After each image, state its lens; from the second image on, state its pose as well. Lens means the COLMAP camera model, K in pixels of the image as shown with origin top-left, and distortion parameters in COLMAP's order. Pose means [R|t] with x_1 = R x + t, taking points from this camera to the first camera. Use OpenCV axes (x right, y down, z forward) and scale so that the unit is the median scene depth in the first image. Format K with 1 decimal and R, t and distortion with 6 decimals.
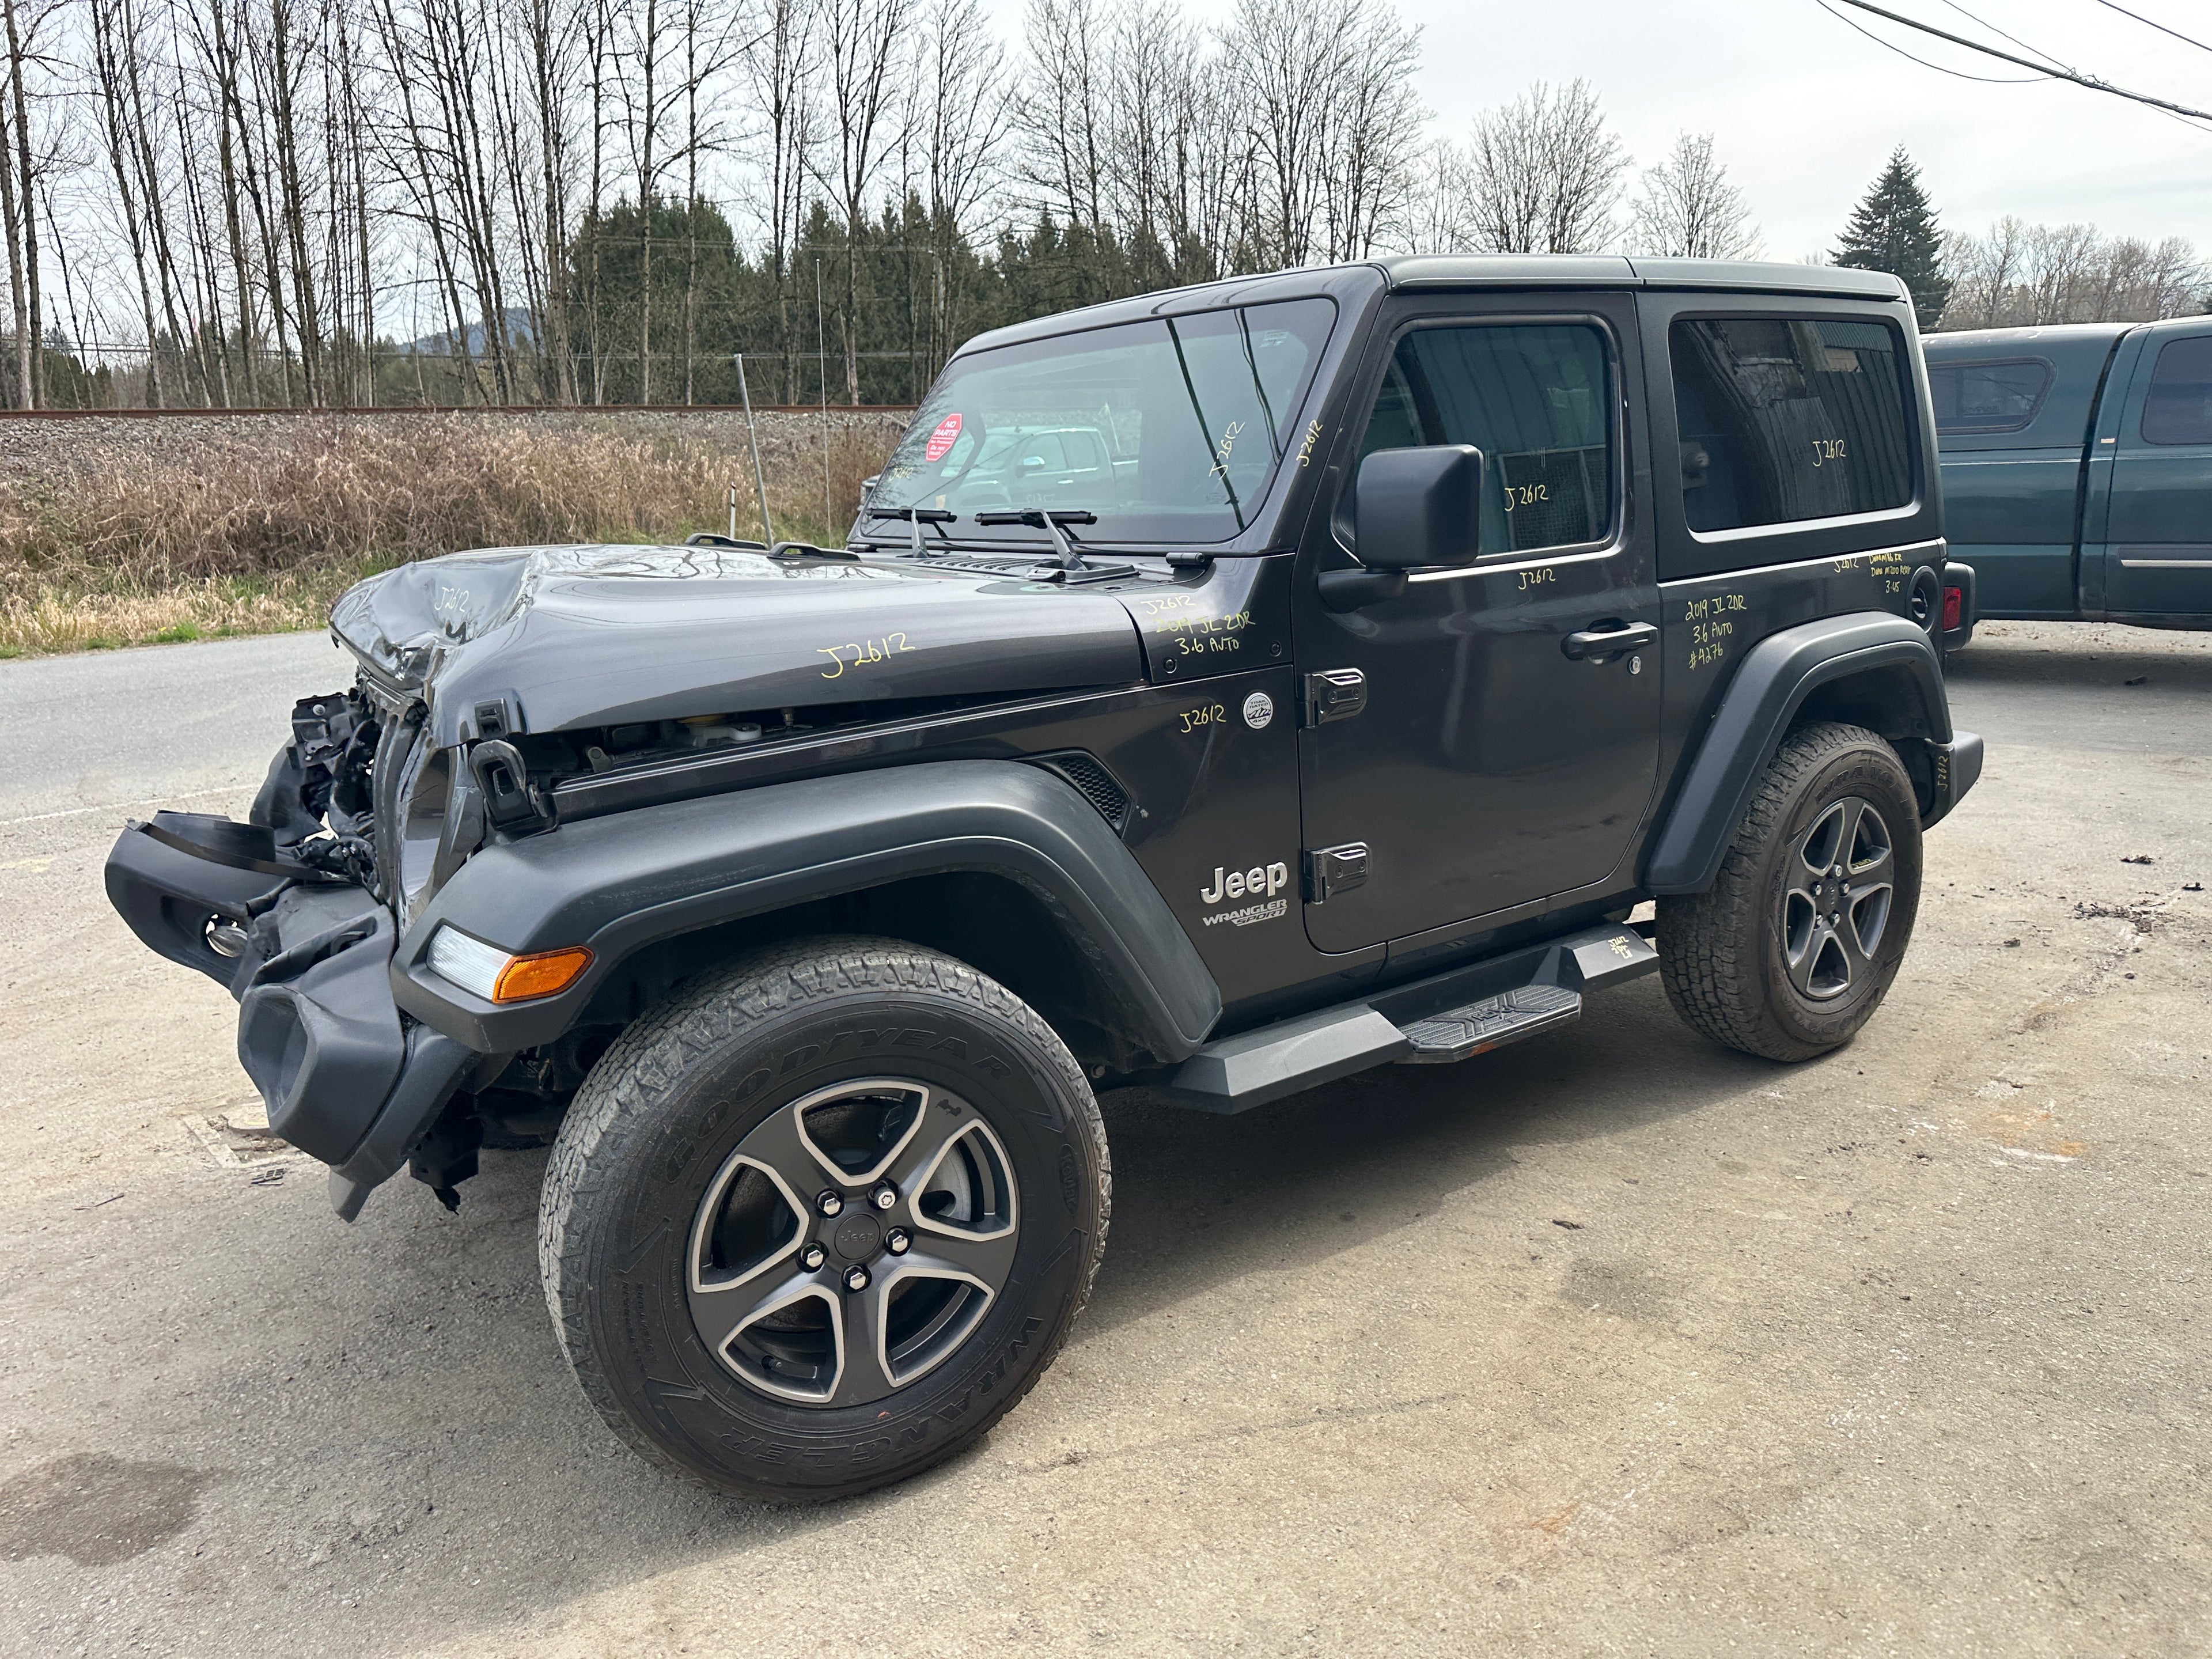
lens RADIAL K [[1567.8, 0, 1115.3], [0, 1567.8, 814.5], [0, 0, 1]] dist [0.013307, -0.016431]
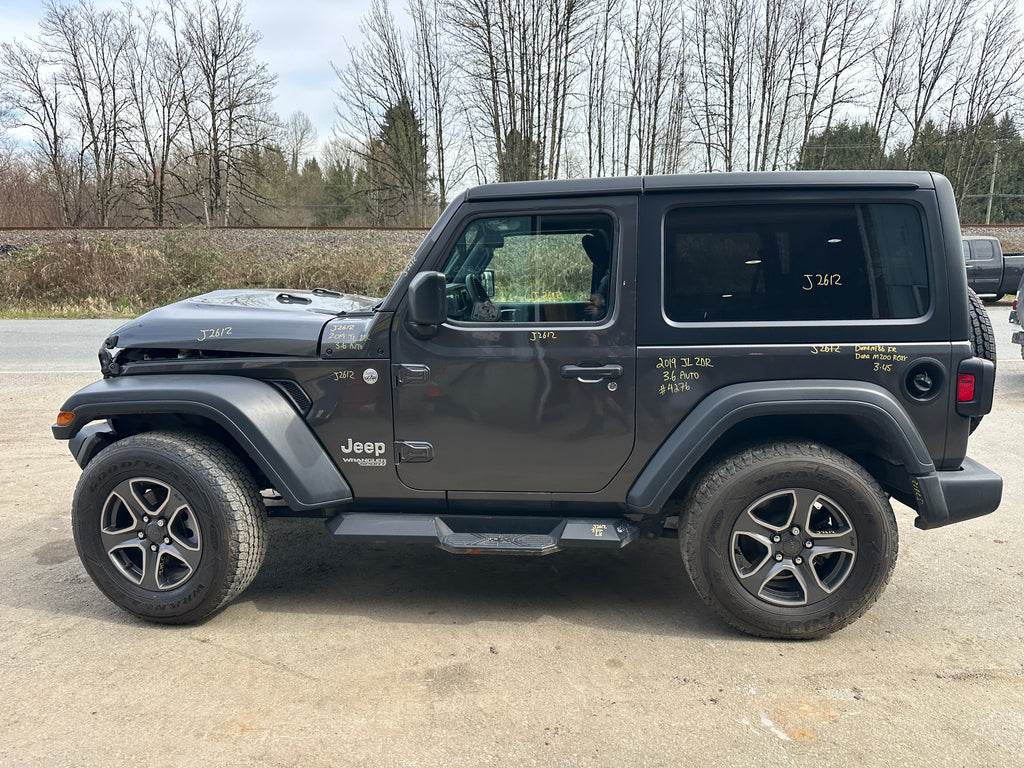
lens RADIAL K [[725.0, 0, 517.0], [0, 725.0, 381.7], [0, 0, 1]] dist [0.023648, -0.030941]
pose [[0.770096, 0.143479, -0.621583, 0.061793], [-0.168010, 0.985595, 0.019351, -0.007653], [0.615406, 0.089530, 0.783109, 0.018422]]
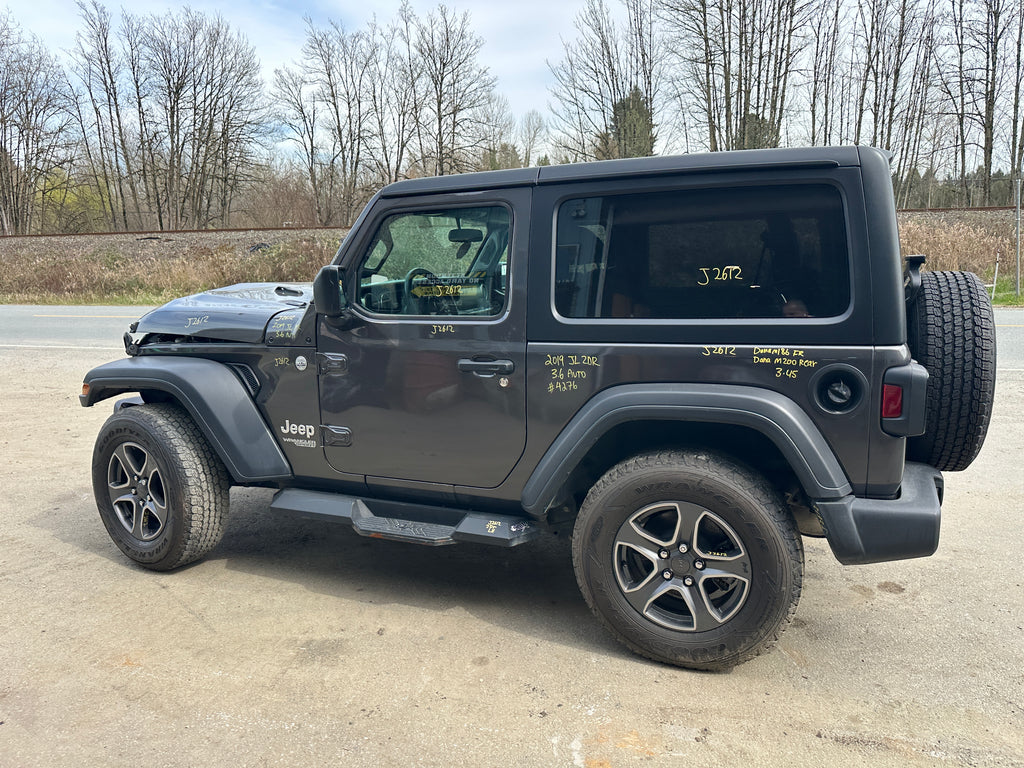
lens RADIAL K [[725.8, 0, 516.3], [0, 725.8, 377.0], [0, 0, 1]] dist [0.013307, -0.016431]
pose [[0.539698, 0.173795, -0.823724, 0.082650], [-0.191824, 0.978107, 0.080686, -0.013636], [0.819713, 0.114464, 0.561221, 0.041081]]
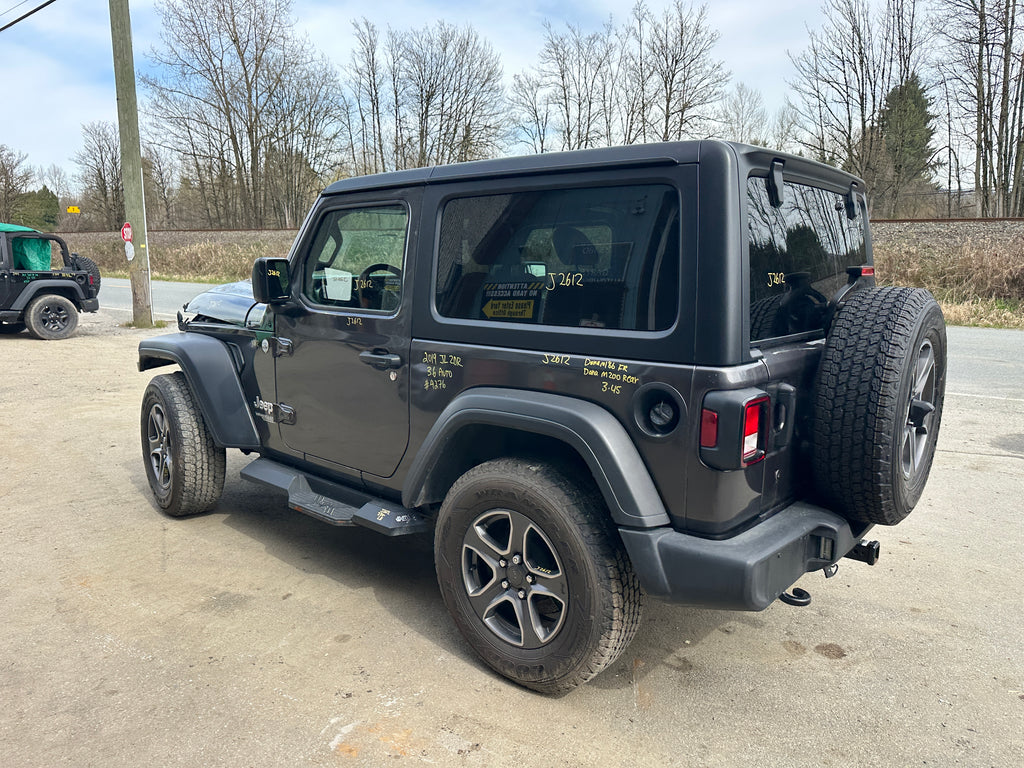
lens RADIAL K [[725.0, 0, 517.0], [0, 725.0, 381.7], [0, 0, 1]] dist [0.023648, -0.030941]
pose [[0.245480, 0.211840, -0.945972, 0.095755], [-0.235214, 0.959686, 0.153873, -0.020624], [0.940433, 0.184734, 0.285412, 0.069823]]
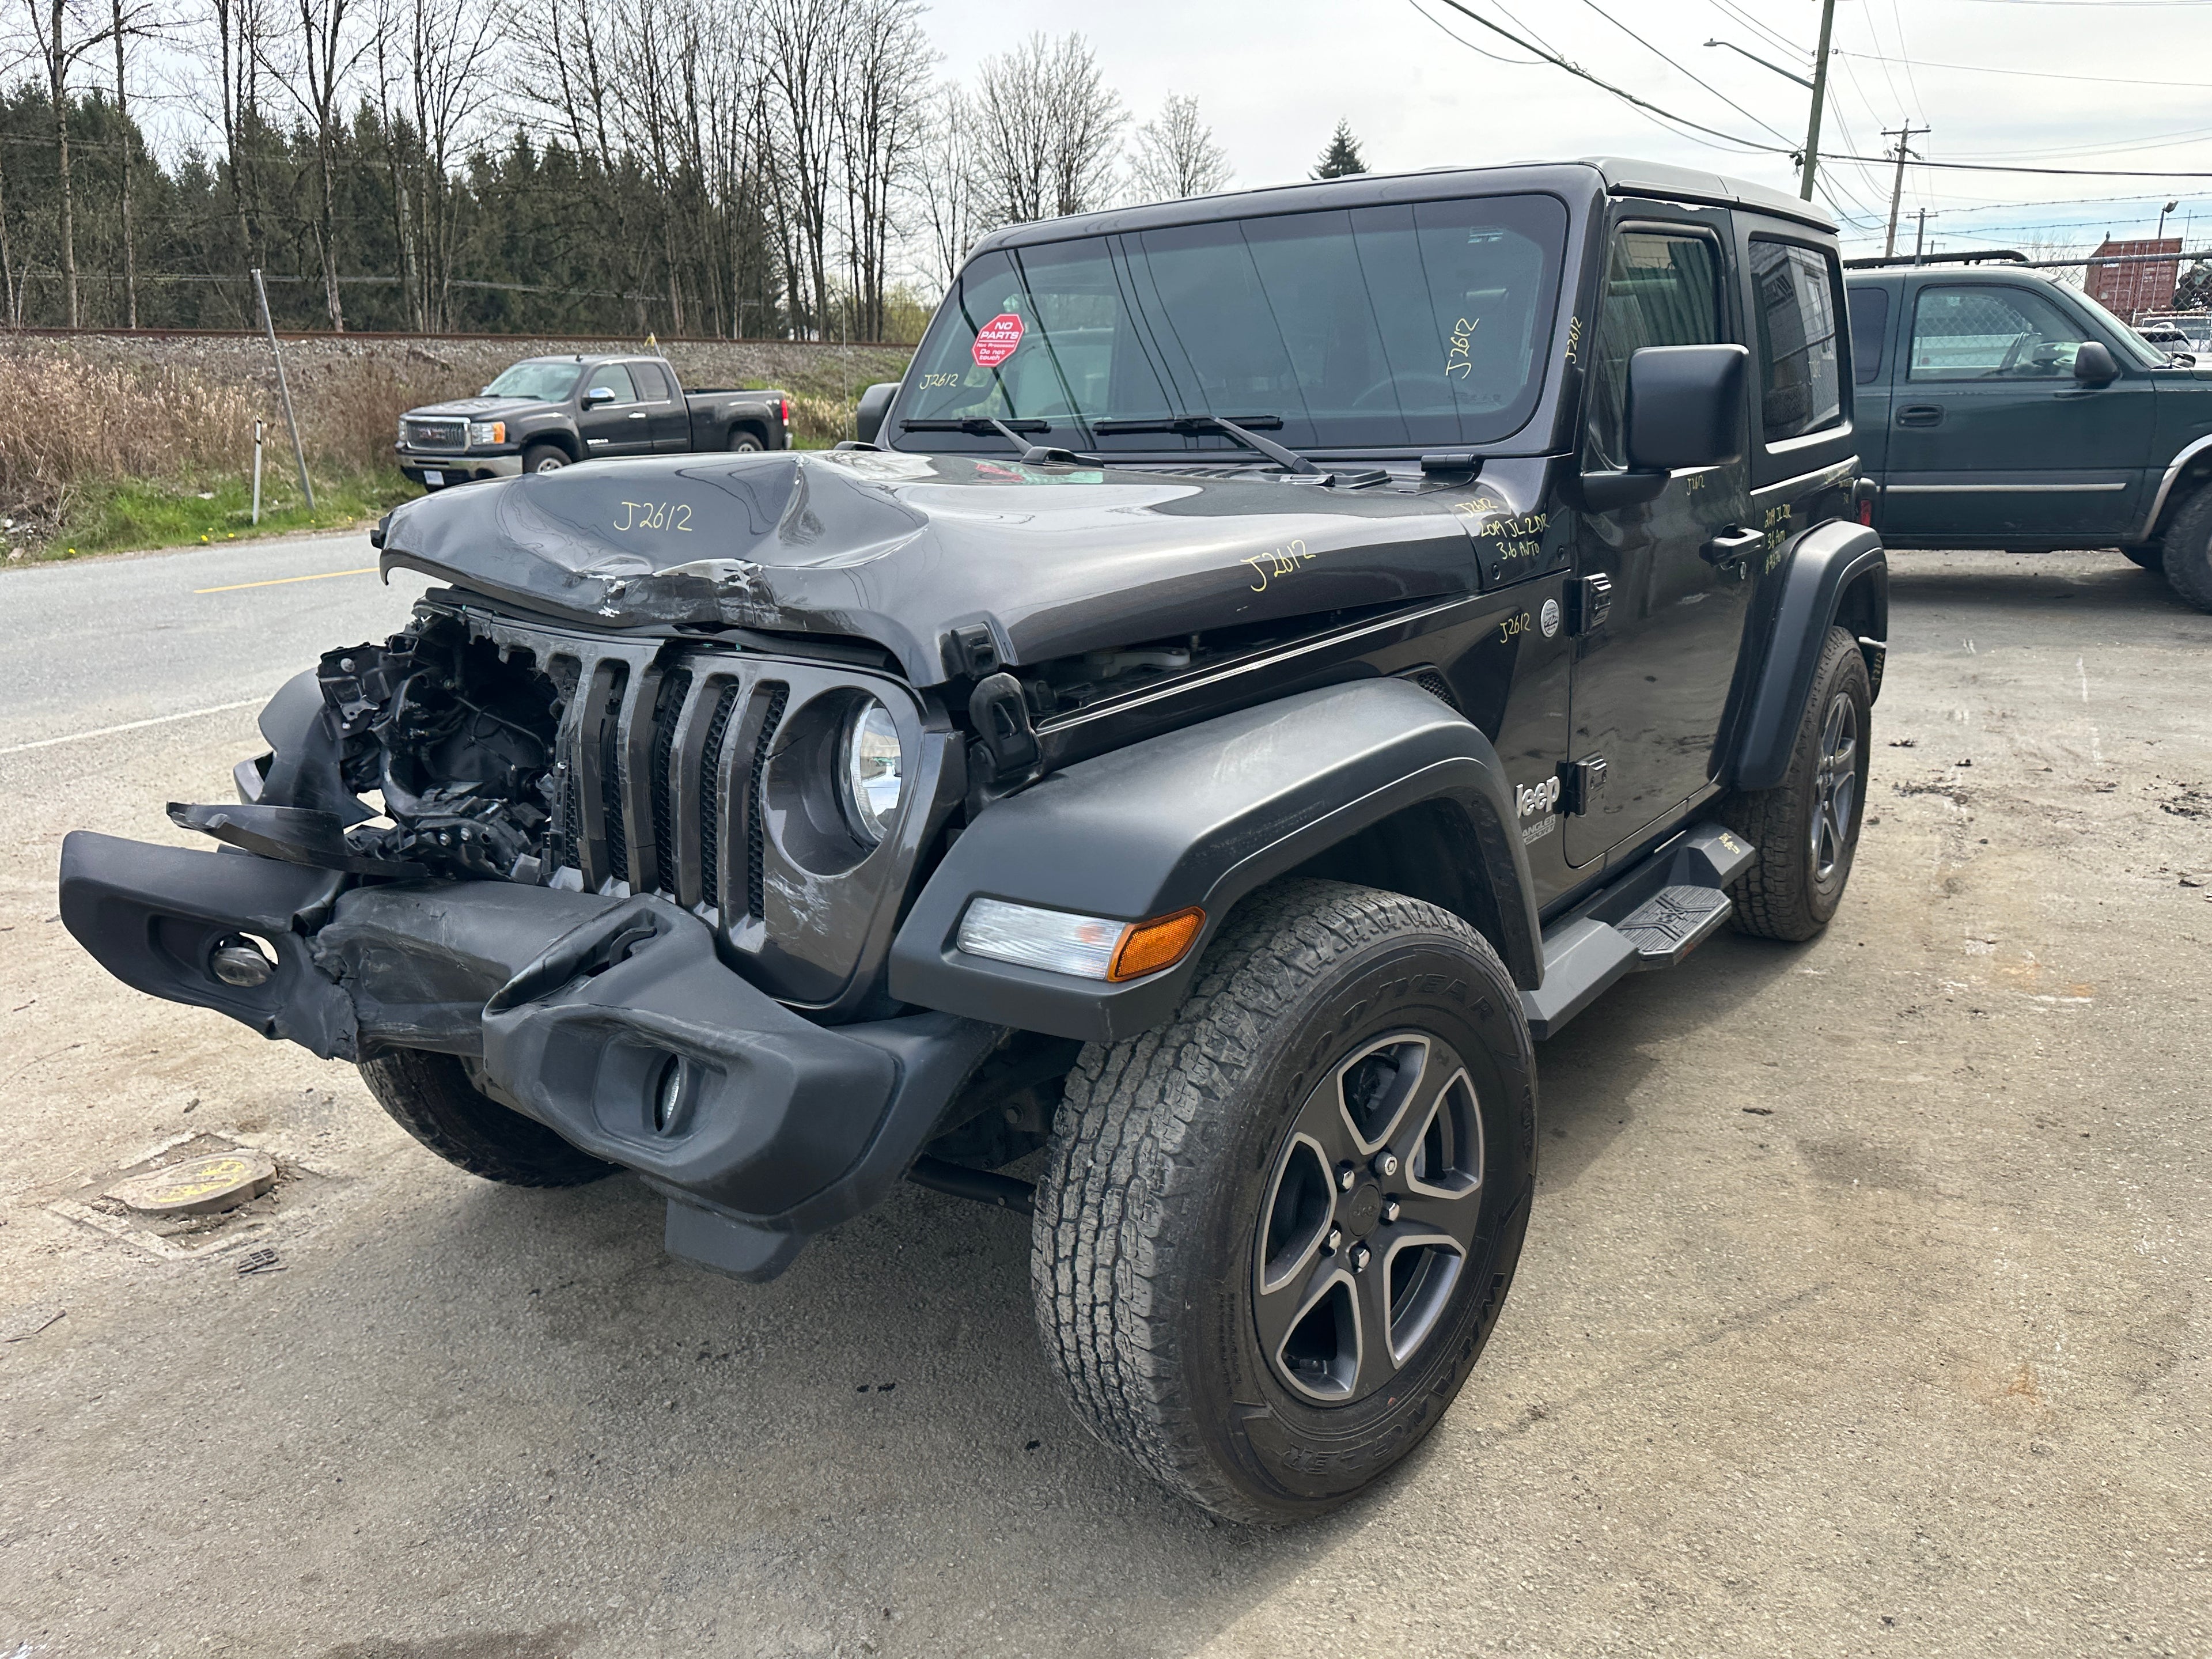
lens RADIAL K [[1567.8, 0, 1115.3], [0, 1567.8, 814.5], [0, 0, 1]] dist [0.013307, -0.016431]
pose [[0.953677, -0.067952, 0.293056, -0.029786], [0.058675, 0.997462, 0.040344, -0.000051], [-0.295054, -0.021281, 0.955244, 0.010228]]
